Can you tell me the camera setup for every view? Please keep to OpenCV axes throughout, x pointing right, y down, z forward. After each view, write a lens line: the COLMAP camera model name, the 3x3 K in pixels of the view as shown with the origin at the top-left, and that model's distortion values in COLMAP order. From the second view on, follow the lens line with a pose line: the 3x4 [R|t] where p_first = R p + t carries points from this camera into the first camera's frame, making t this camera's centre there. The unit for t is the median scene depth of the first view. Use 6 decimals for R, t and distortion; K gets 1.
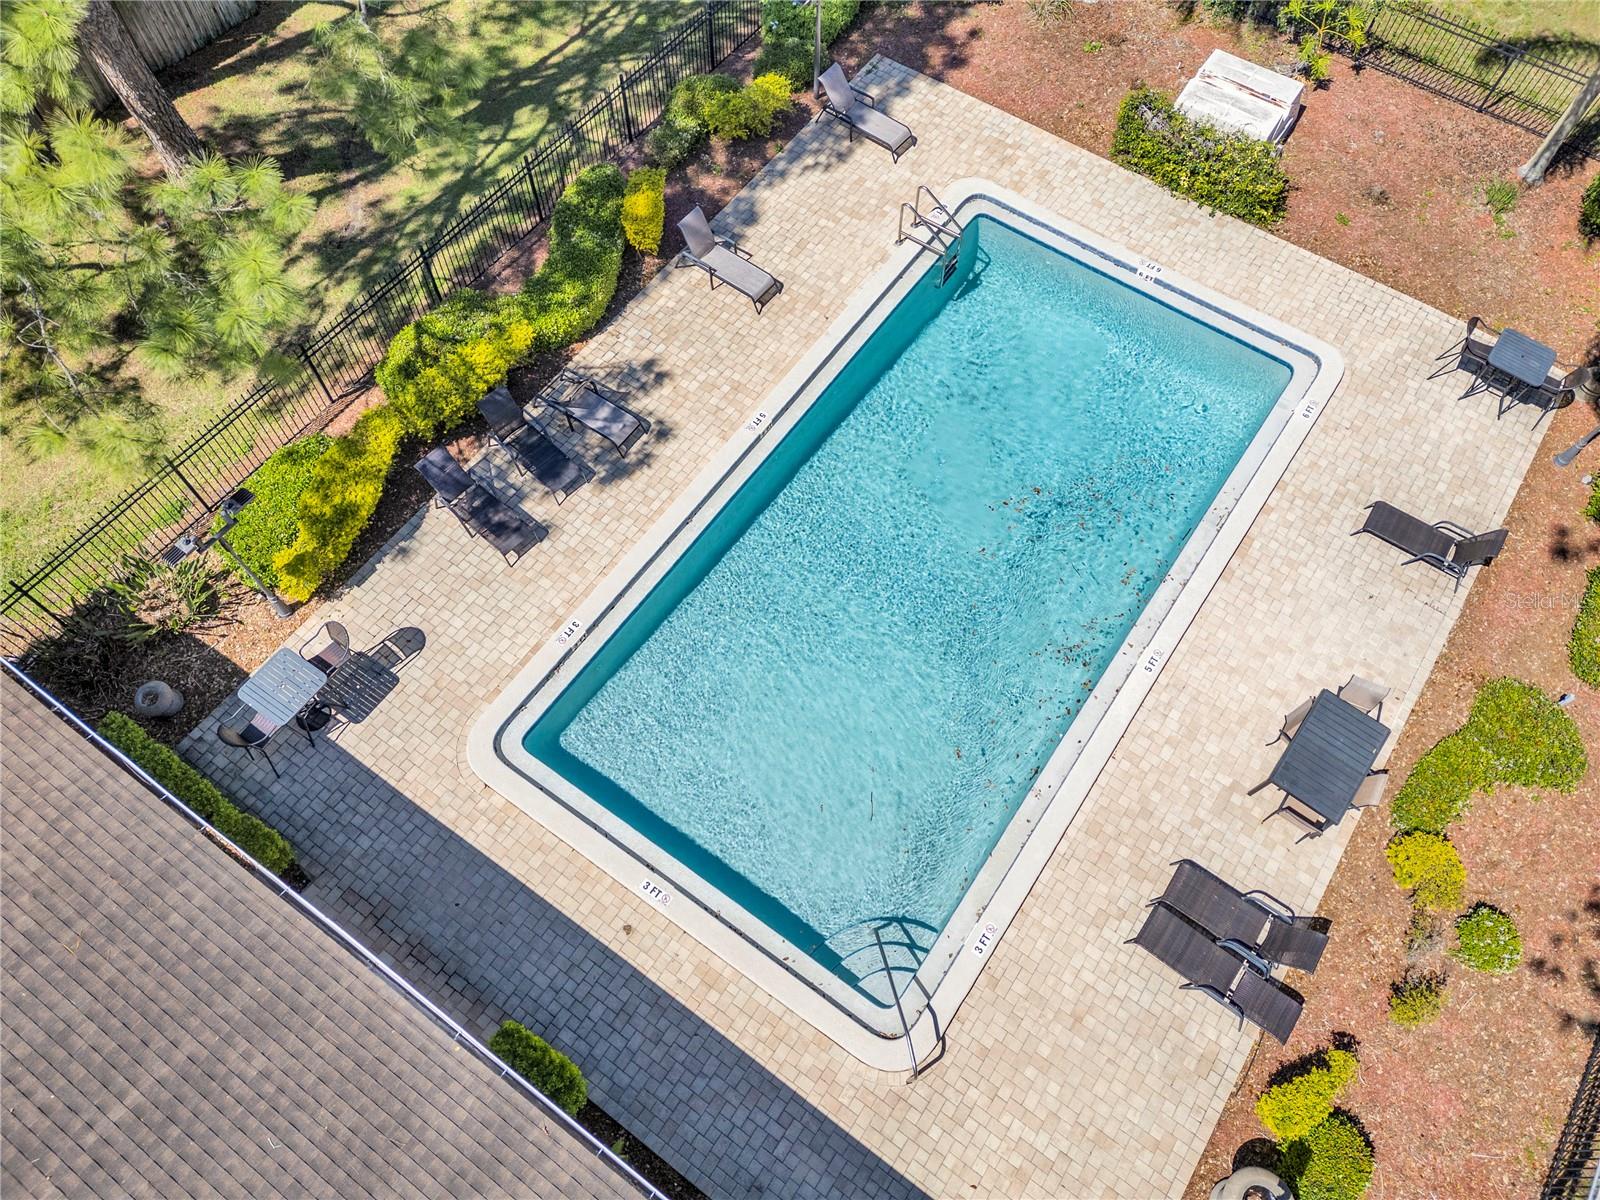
lens RADIAL K [[1166.9, 0, 800.0], [0, 1166.9, 600.0], [0, 0, 1]] dist [-0.001089, -0.000897]
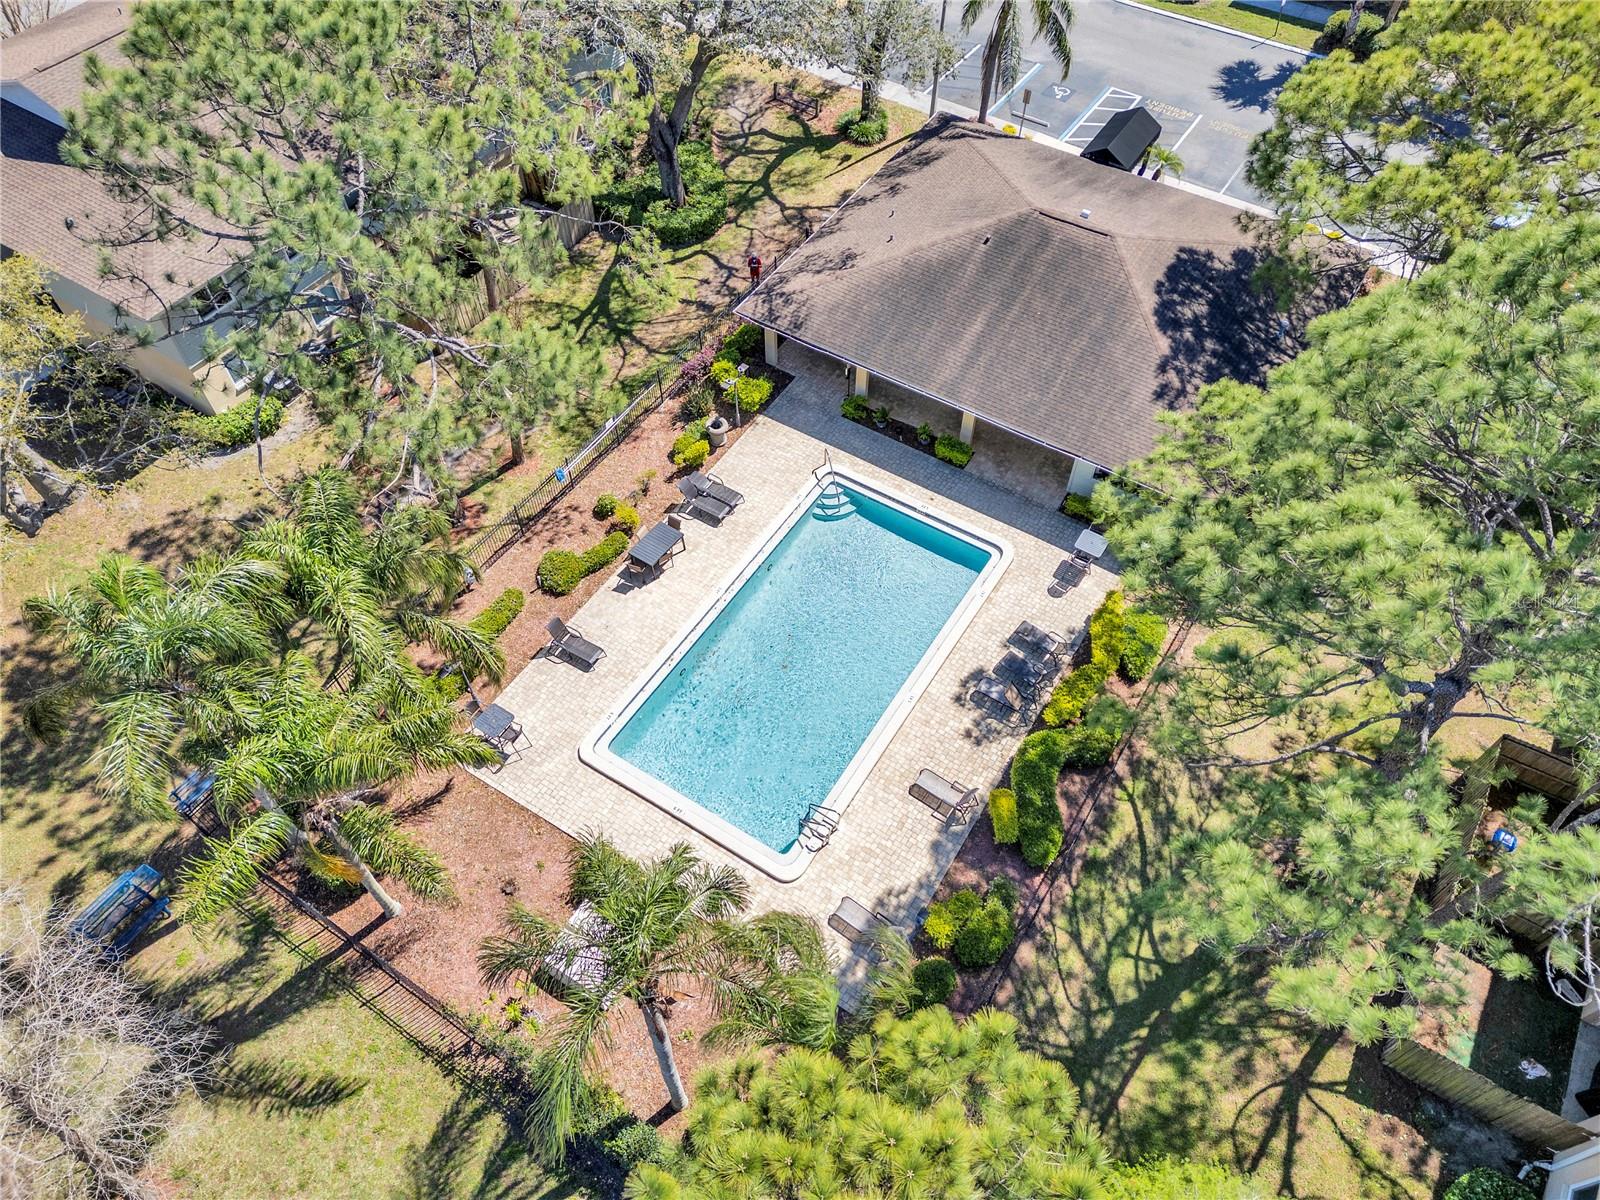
lens RADIAL K [[1130.2, 0, 800.0], [0, 1130.2, 600.0], [0, 0, 1]] dist [0.001173, -0.000079]
pose [[-0.998807, 0.037613, -0.031131, 0.196089], [-0.044016, -0.417737, 0.907501, -1.780905], [0.021129, 0.907789, 0.418894, 0.113763]]
